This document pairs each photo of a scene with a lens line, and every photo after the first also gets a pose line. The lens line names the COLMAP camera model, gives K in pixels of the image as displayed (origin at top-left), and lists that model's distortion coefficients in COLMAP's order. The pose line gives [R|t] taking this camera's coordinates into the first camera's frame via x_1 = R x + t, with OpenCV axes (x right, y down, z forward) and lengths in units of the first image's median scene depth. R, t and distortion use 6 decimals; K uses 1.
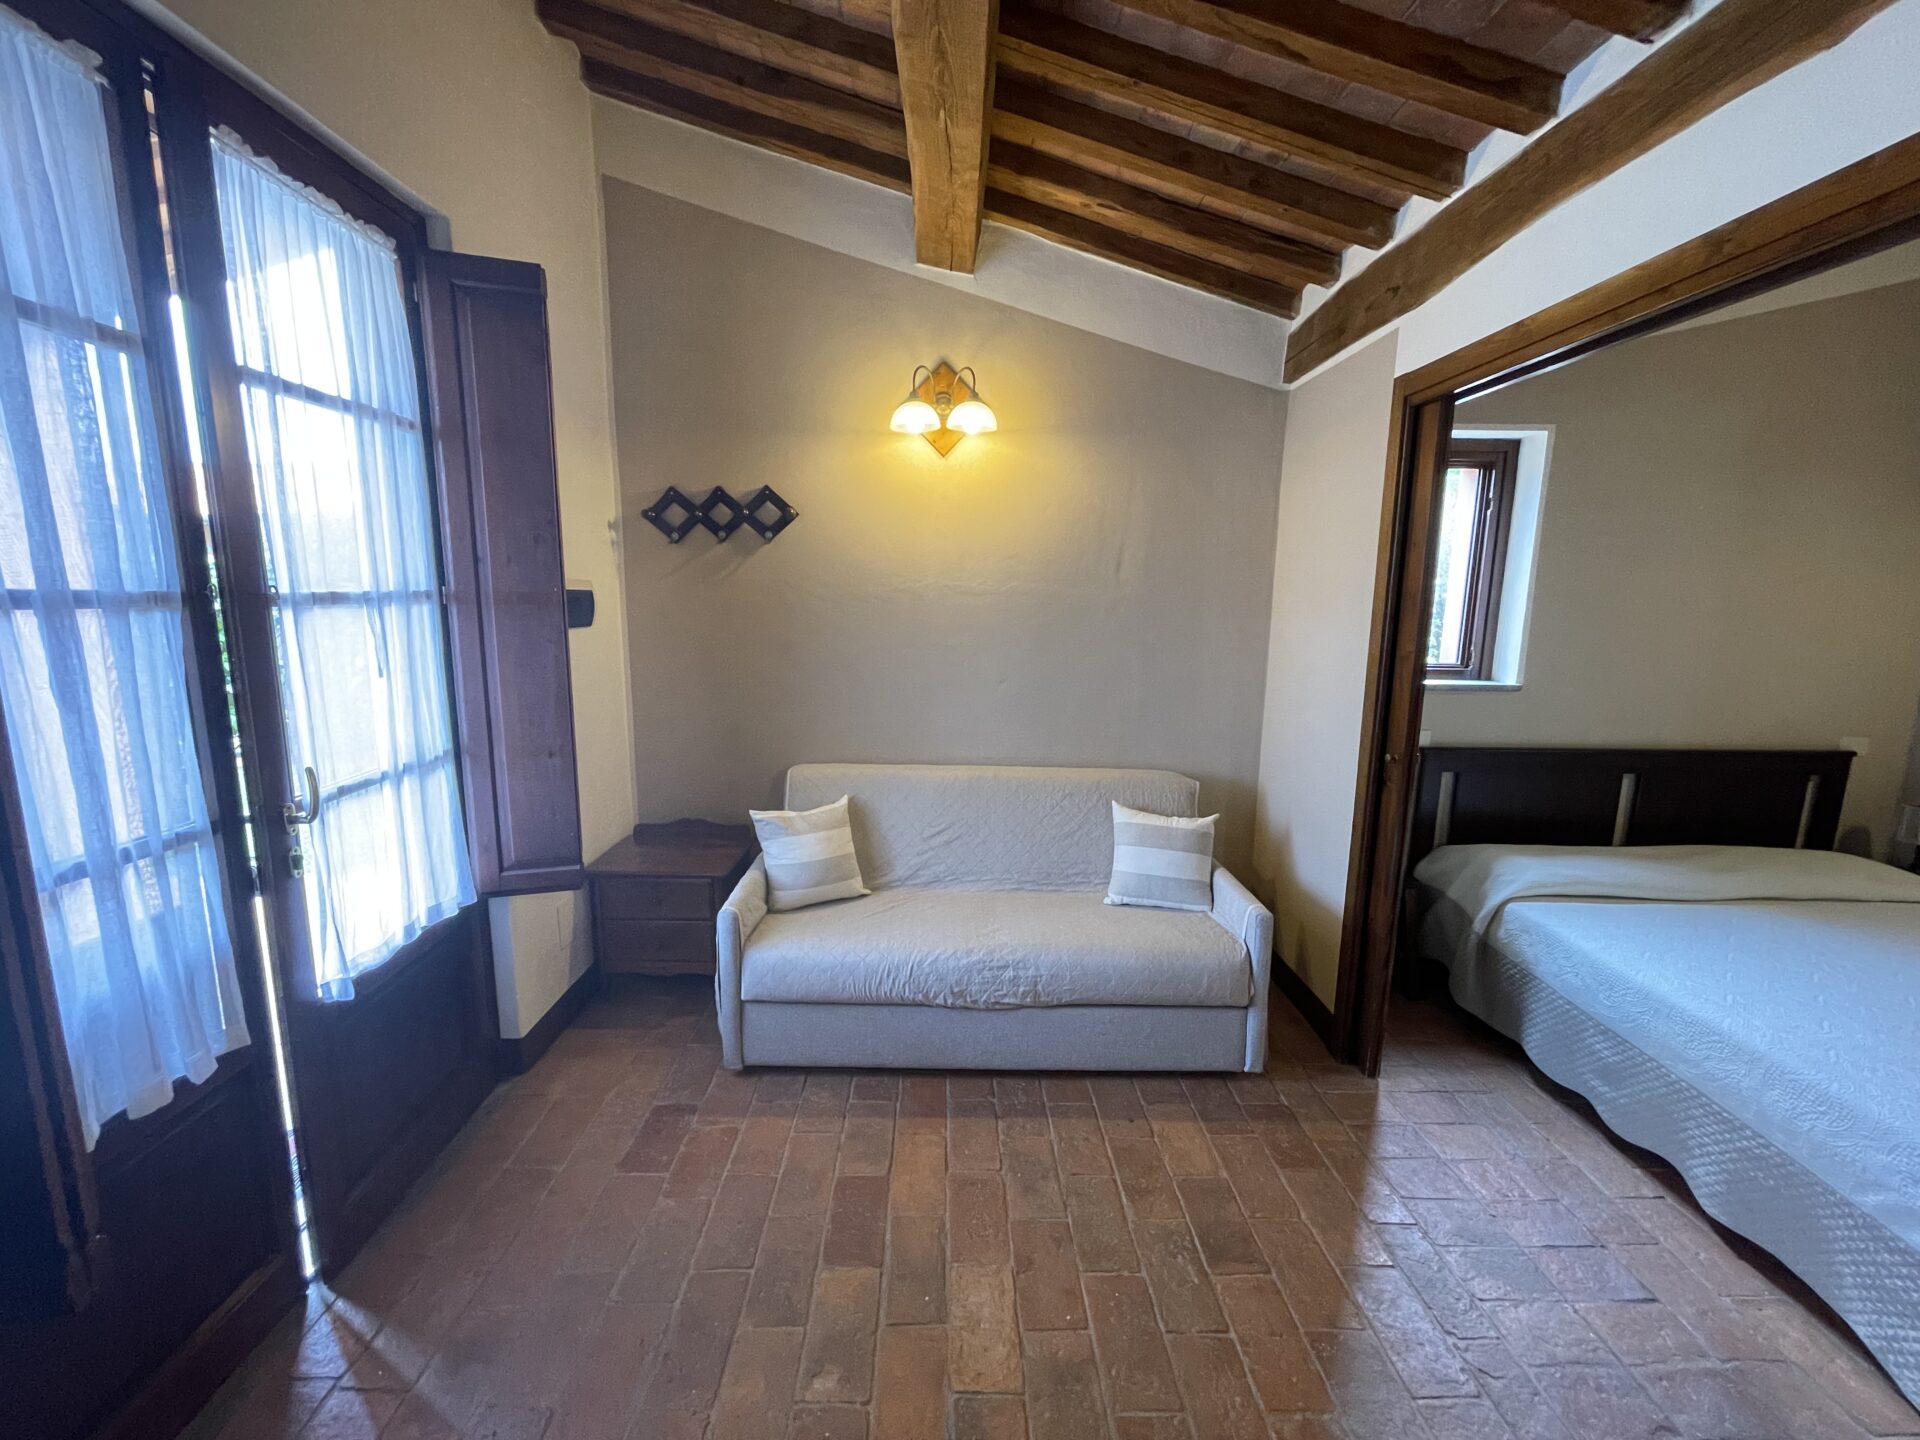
lens RADIAL K [[771.5, 0, 942.1], [0, 771.5, 715.5], [0, 0, 1]] dist [0.000936, -0.001615]
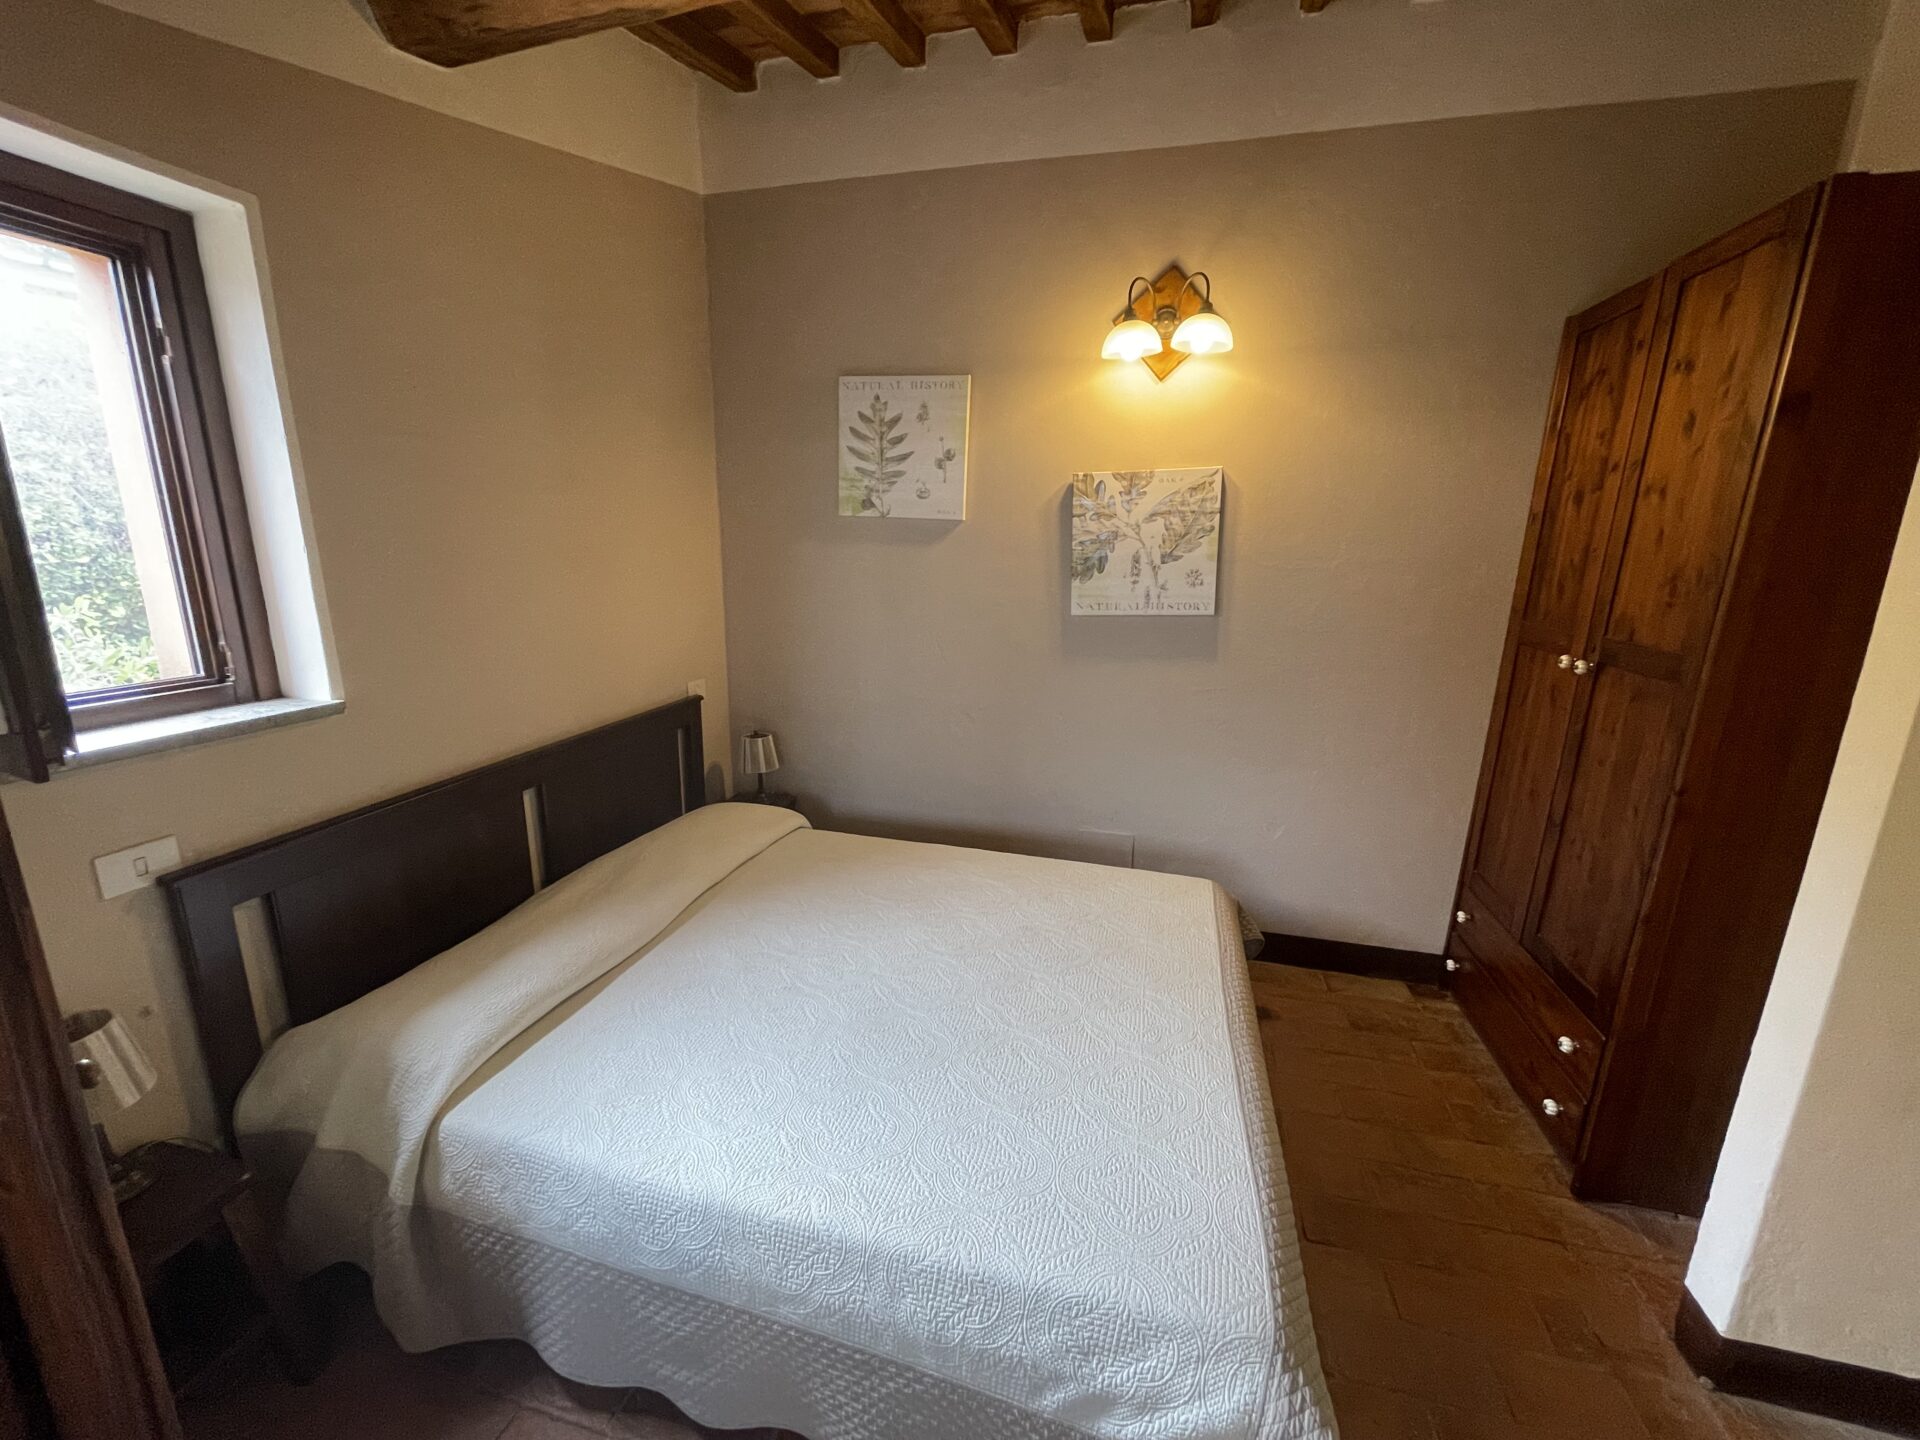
lens RADIAL K [[771.5, 0, 950.0], [0, 771.5, 714.1], [0, 0, 1]] dist [0.000936, -0.001615]
pose [[0.244947, -0.228557, 0.942212, 0.369635], [0.139374, 0.970024, 0.199070, -0.088509], [-0.959467, 0.082558, 0.269459, 0.478830]]
